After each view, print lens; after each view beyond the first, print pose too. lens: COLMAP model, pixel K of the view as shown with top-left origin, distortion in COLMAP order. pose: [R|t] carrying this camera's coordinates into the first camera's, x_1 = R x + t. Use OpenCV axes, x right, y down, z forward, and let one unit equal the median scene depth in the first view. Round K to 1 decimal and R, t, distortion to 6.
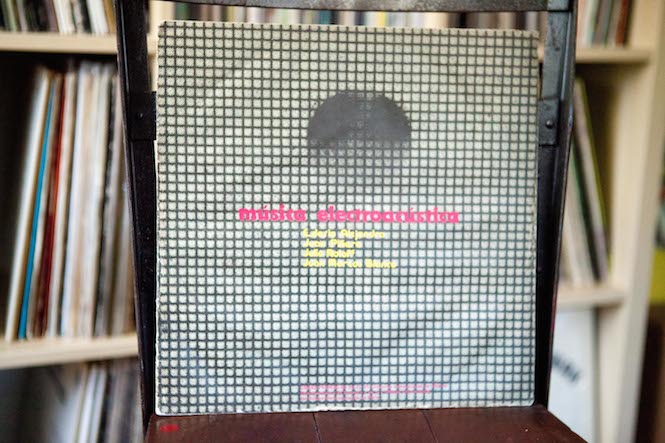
lens RADIAL K [[979.9, 0, 332.7], [0, 979.9, 223.3], [0, 0, 1]] dist [0.045851, 0.080444]
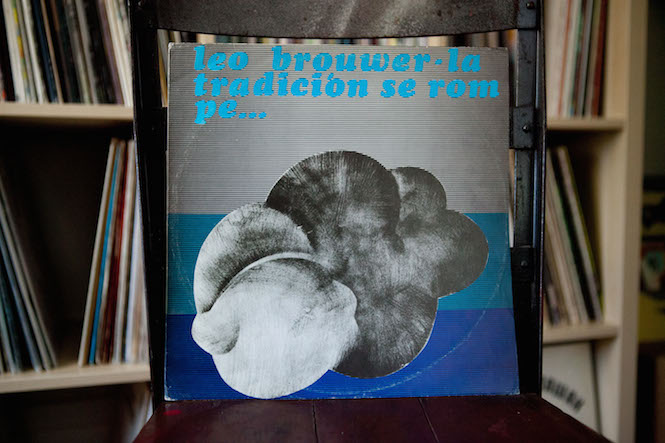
lens RADIAL K [[725.1, 0, 333.3], [0, 725.1, 221.3], [0, 0, 1]] dist [-0.015092, 0.008127]
pose [[0.996019, -0.033598, -0.082568, 0.051976], [0.021203, 0.988961, -0.146654, 0.084378], [0.086584, 0.144319, 0.985736, 0.151548]]
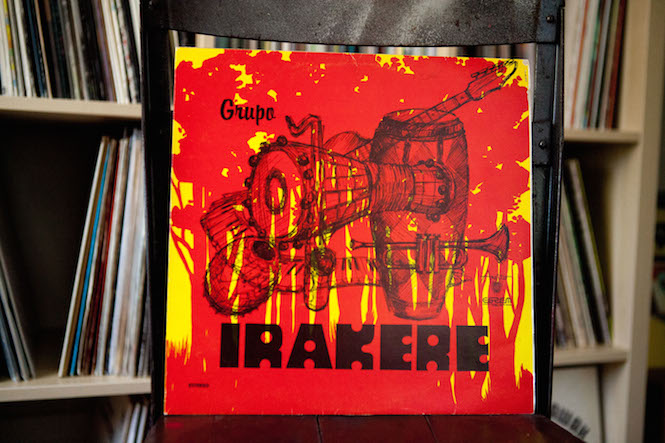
lens RADIAL K [[800.1, 0, 333.1], [0, 800.1, 221.3], [0, 0, 1]] dist [-0.000852, 0.007122]
pose [[0.998237, -0.003182, -0.059277, 0.033086], [-0.005990, 0.988067, -0.153911, 0.086150], [0.059059, 0.153994, 0.986305, 0.105394]]
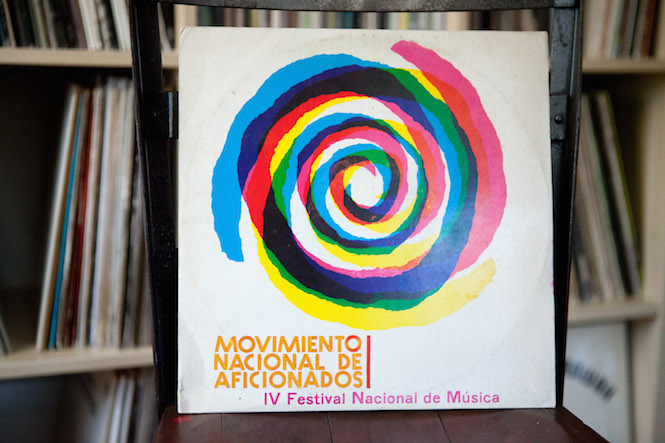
lens RADIAL K [[979.9, 0, 332.7], [0, 979.9, 223.3], [0, 0, 1]] dist [0.045851, 0.080444]
pose [[0.998693, -0.010371, -0.050057, 0.028825], [0.008312, 0.999118, -0.041164, 0.033348], [0.050440, 0.040694, 0.997898, -0.008937]]
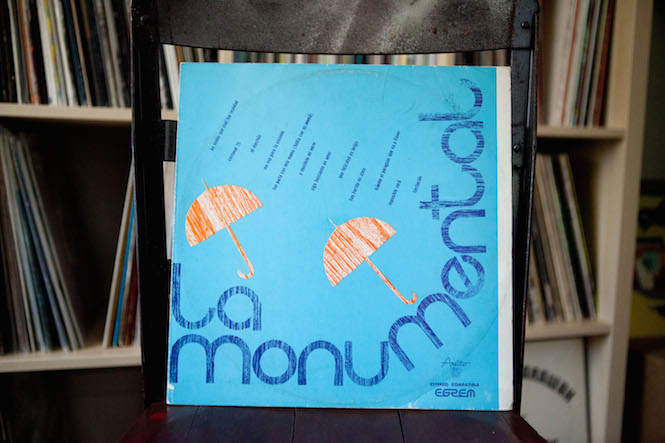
lens RADIAL K [[642.7, 0, 333.1], [0, 642.7, 221.5], [0, 0, 1]] dist [-0.053564, 0.086001]
pose [[0.990591, -0.000804, -0.136855, 0.085176], [-0.015093, 0.993241, -0.115086, 0.049377], [0.136022, 0.116069, 0.983883, 0.204095]]
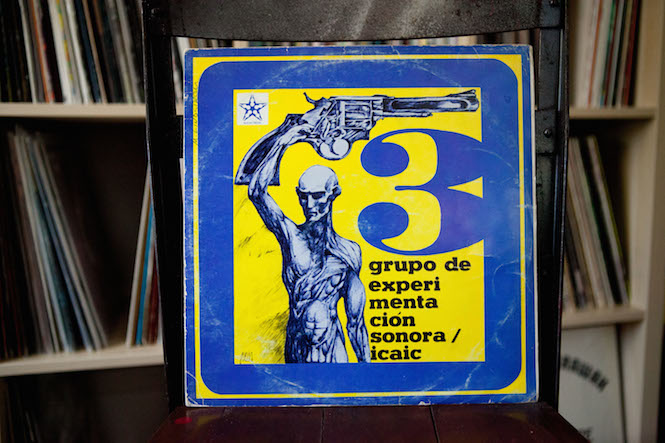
lens RADIAL K [[642.7, 0, 333.1], [0, 642.7, 221.5], [0, 0, 1]] dist [-0.053564, 0.086001]
pose [[0.985388, -0.025653, -0.168379, 0.079563], [0.009495, 0.995329, -0.096074, 0.041827], [0.170057, 0.093072, 0.981029, 0.222761]]
